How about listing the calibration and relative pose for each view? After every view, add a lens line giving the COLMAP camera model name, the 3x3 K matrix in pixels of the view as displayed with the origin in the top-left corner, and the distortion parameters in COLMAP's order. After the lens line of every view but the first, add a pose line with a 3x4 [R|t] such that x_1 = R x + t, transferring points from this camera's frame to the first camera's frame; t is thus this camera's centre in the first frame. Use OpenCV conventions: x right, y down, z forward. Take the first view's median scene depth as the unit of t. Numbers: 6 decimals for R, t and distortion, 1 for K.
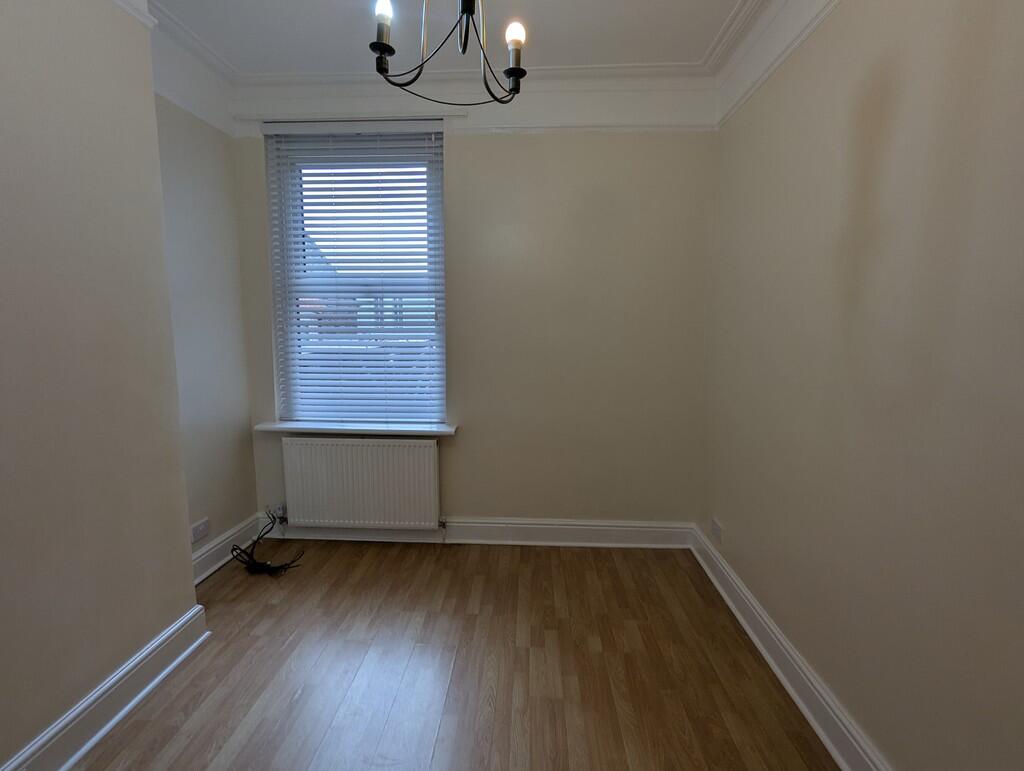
lens RADIAL K [[487.7, 0, 509.2], [0, 487.7, 384.2], [0, 0, 1]] dist [0.000441, 0.000328]
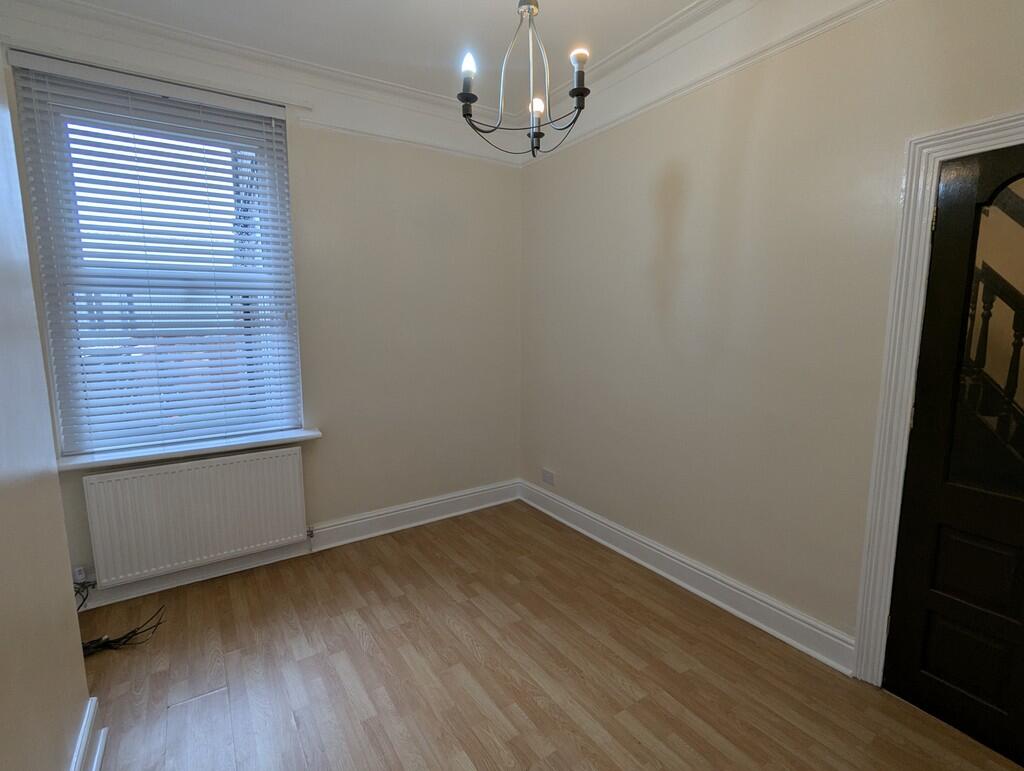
lens RADIAL K [[487.7, 0, 509.2], [0, 487.7, 384.2], [0, 0, 1]] dist [0.000441, 0.000328]
pose [[0.806083, -0.091351, 0.584710, -0.372960], [0.085496, 0.995626, 0.037685, -0.006687], [-0.585595, 0.019613, 0.810367, -0.008687]]
